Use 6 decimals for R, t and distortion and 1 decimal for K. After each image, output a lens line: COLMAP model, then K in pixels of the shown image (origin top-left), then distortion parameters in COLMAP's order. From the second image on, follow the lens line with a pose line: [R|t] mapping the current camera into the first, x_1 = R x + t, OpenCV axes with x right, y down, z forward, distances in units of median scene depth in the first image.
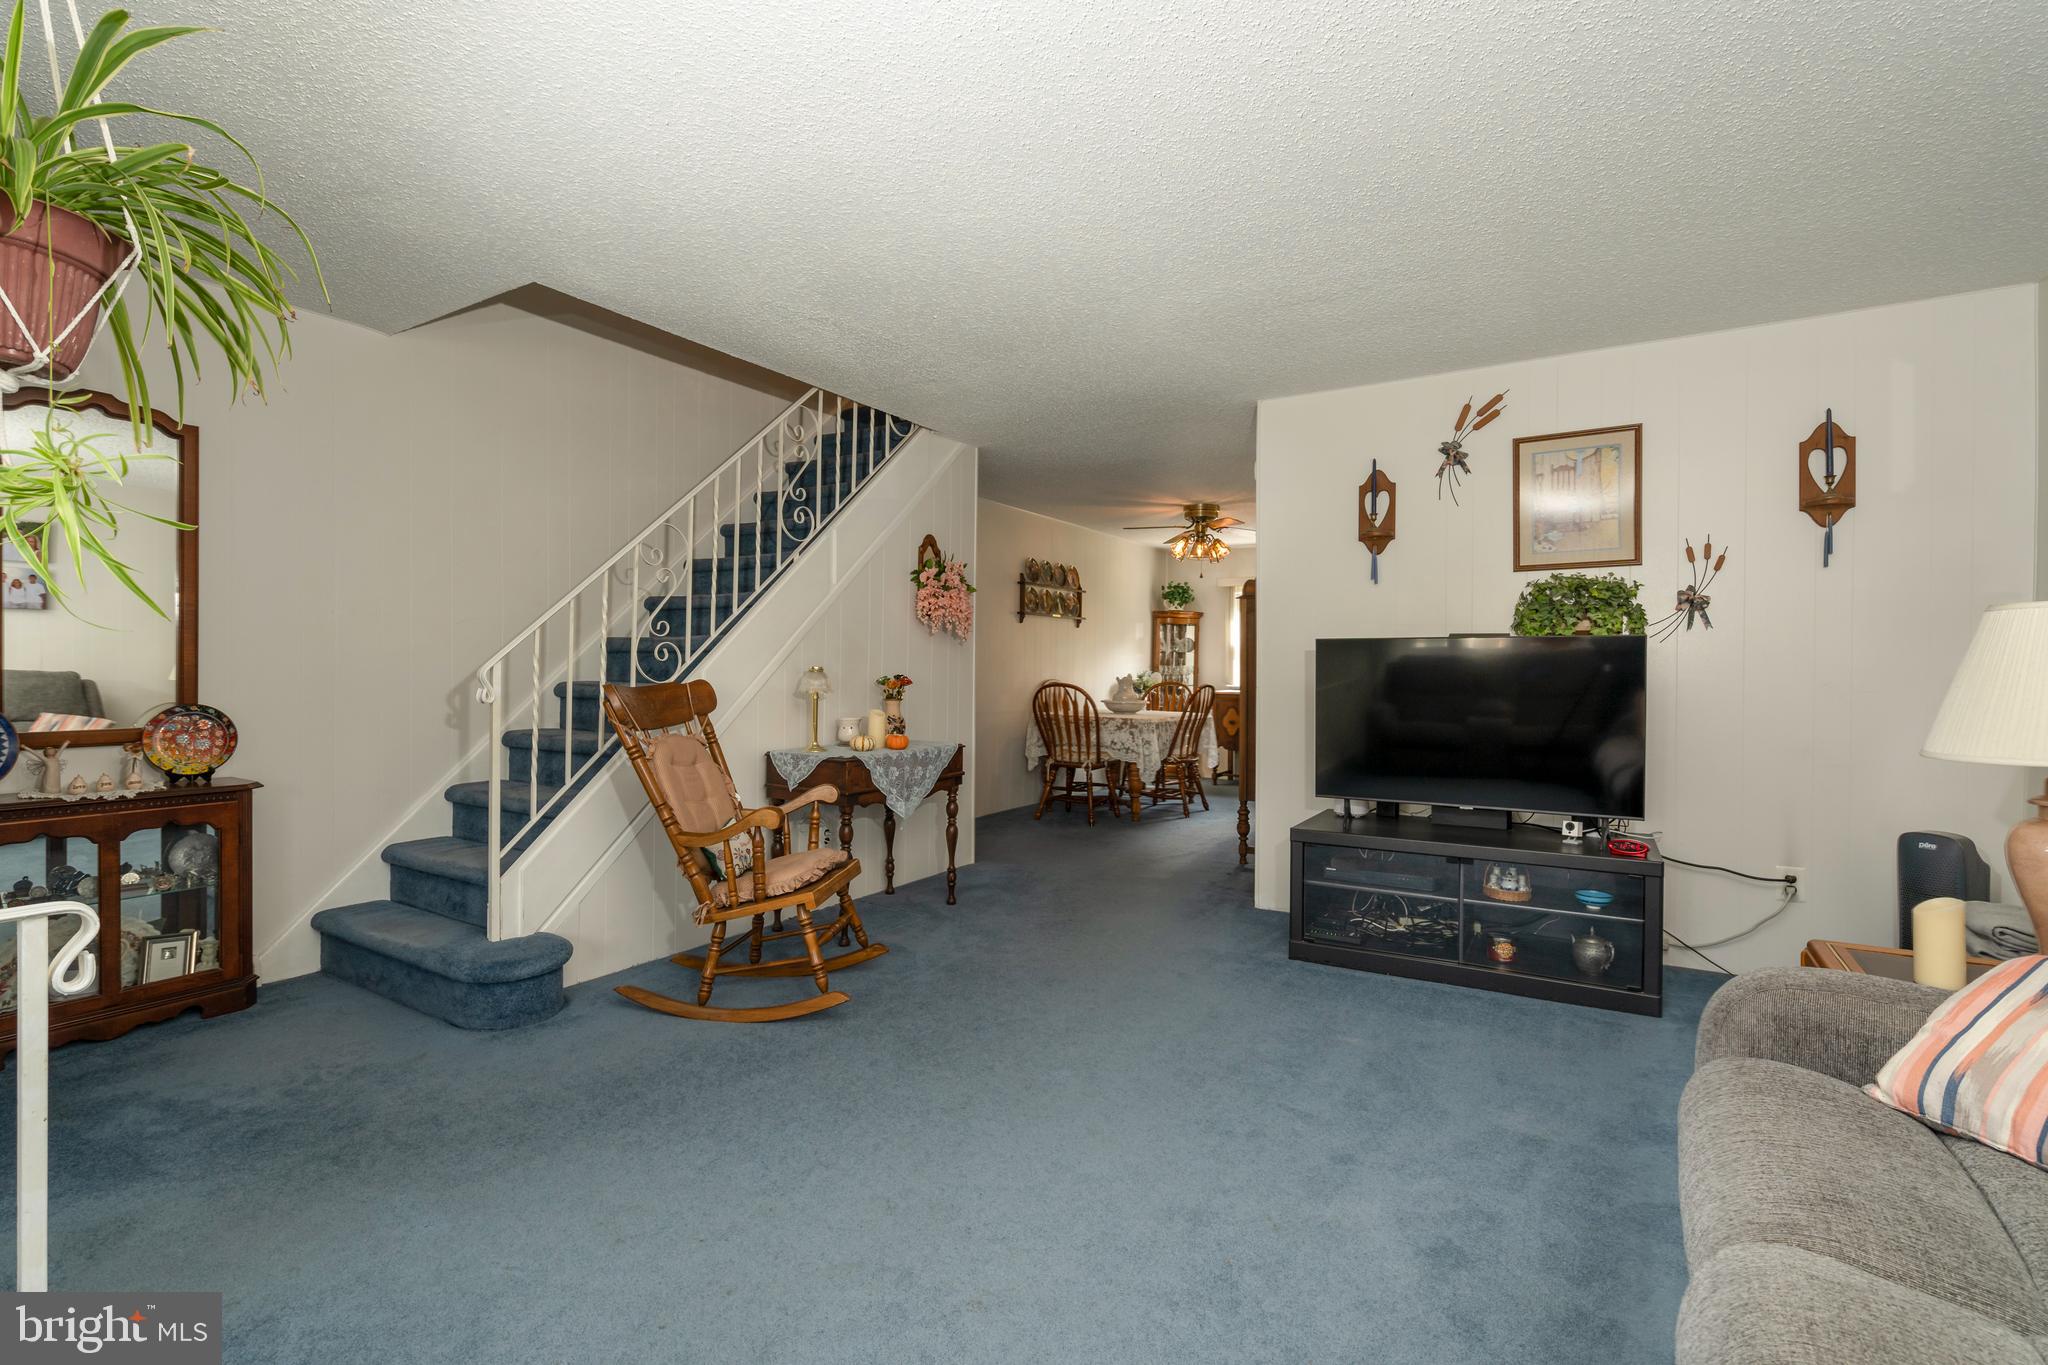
lens RADIAL K [[971.5, 0, 1027.8], [0, 971.5, 680.1], [0, 0, 1]] dist [-0.065124, 0.031305]
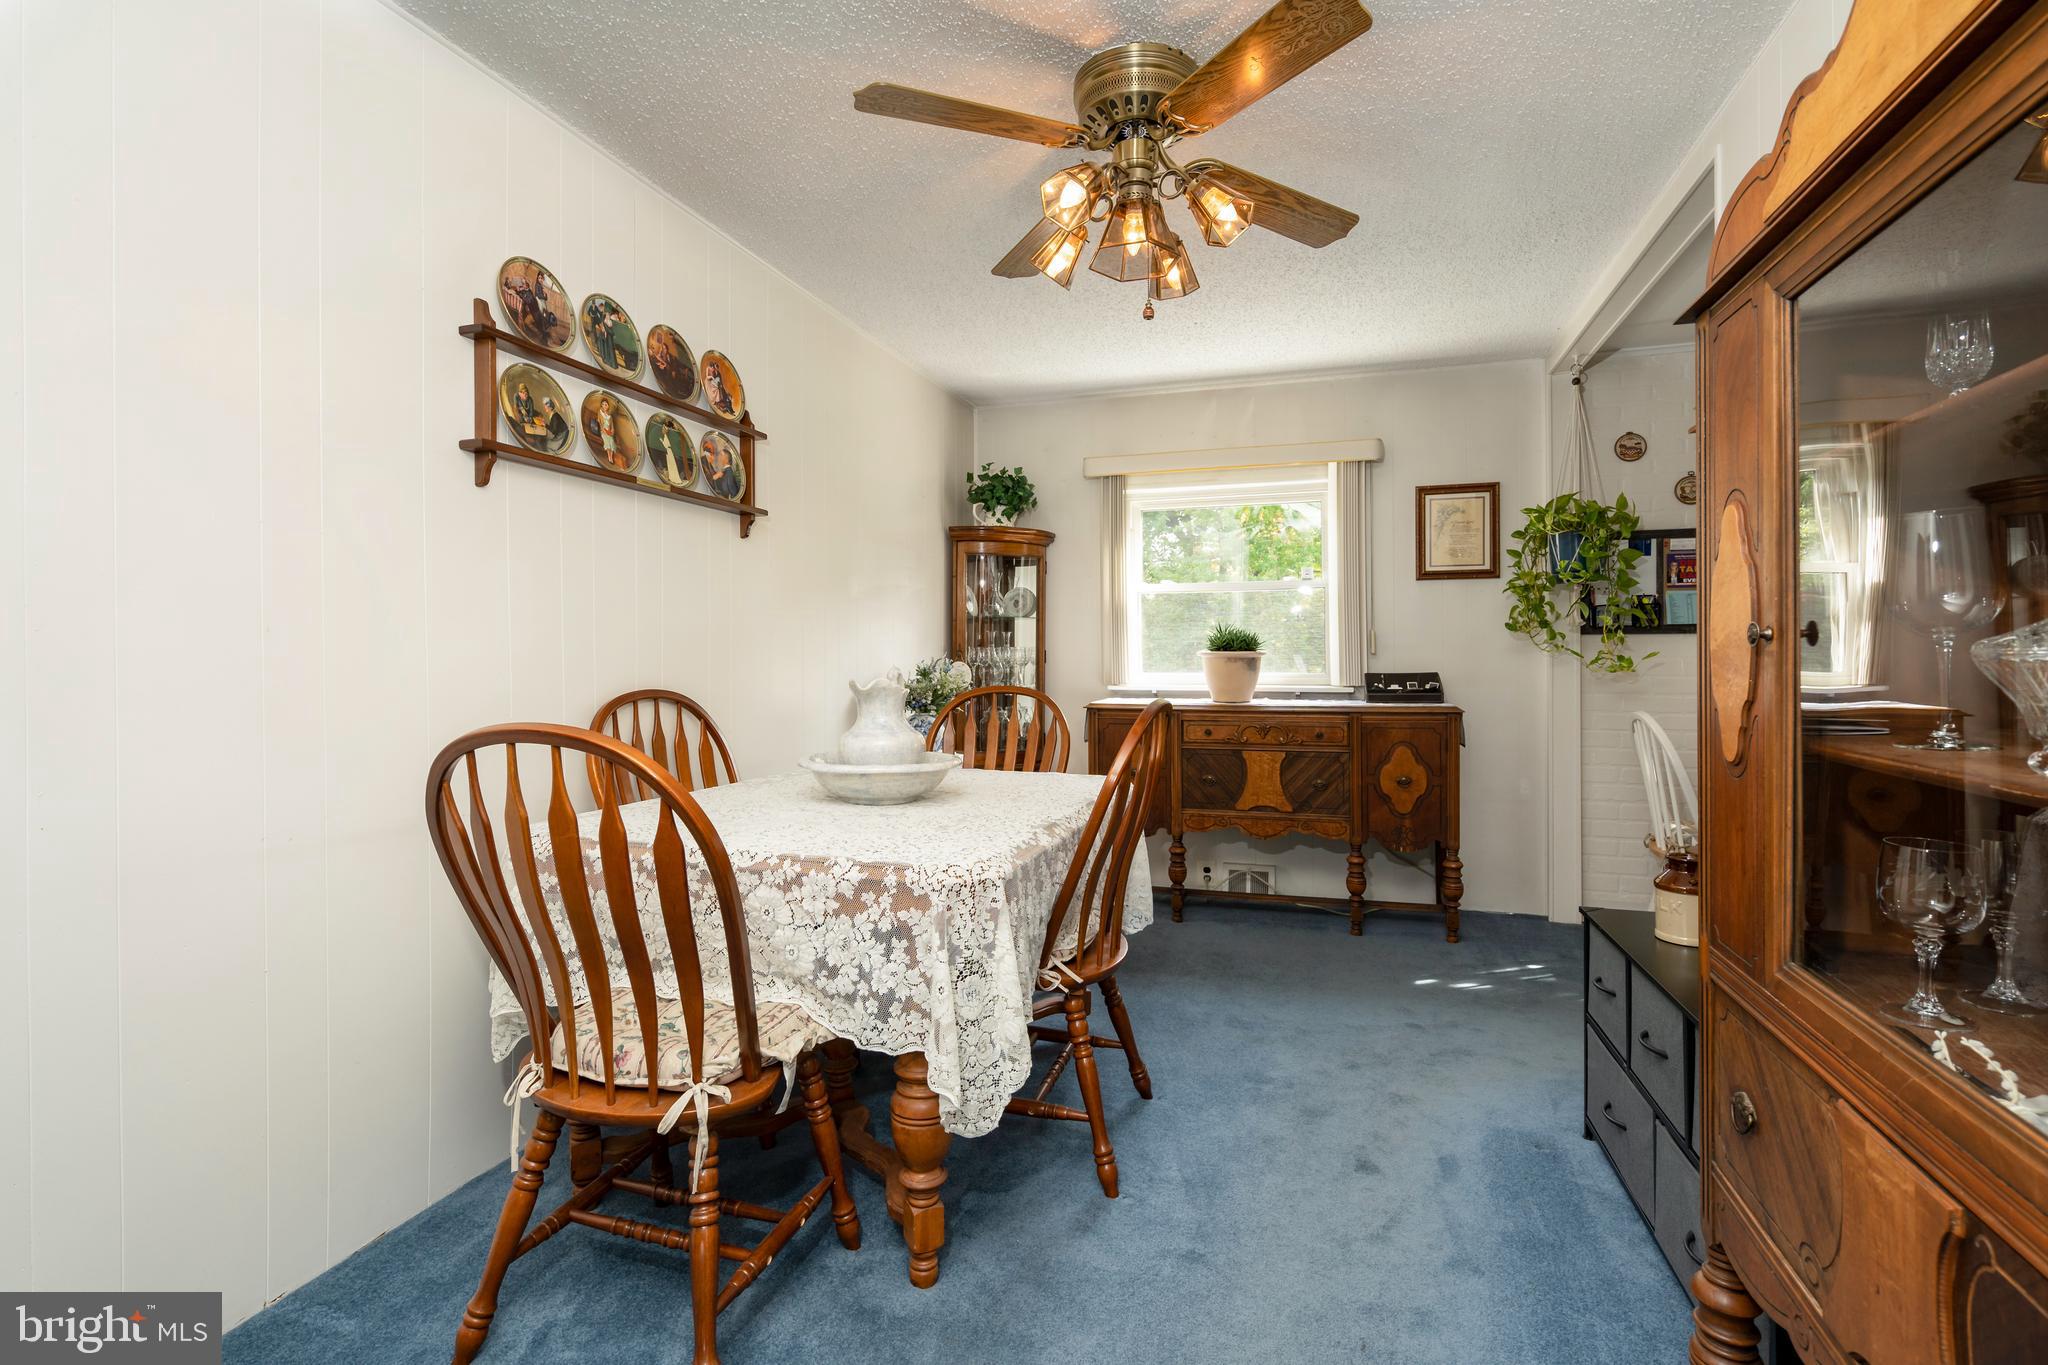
lens RADIAL K [[926.4, 0, 1030.1], [0, 926.4, 667.5], [0, 0, 1]] dist [-0.010935, 0.001081]
pose [[0.971682, -0.013154, 0.235926, 0.062994], [0.013725, 0.999906, -0.000776, -0.004939], [-0.235893, 0.003993, 0.971771, 0.570990]]
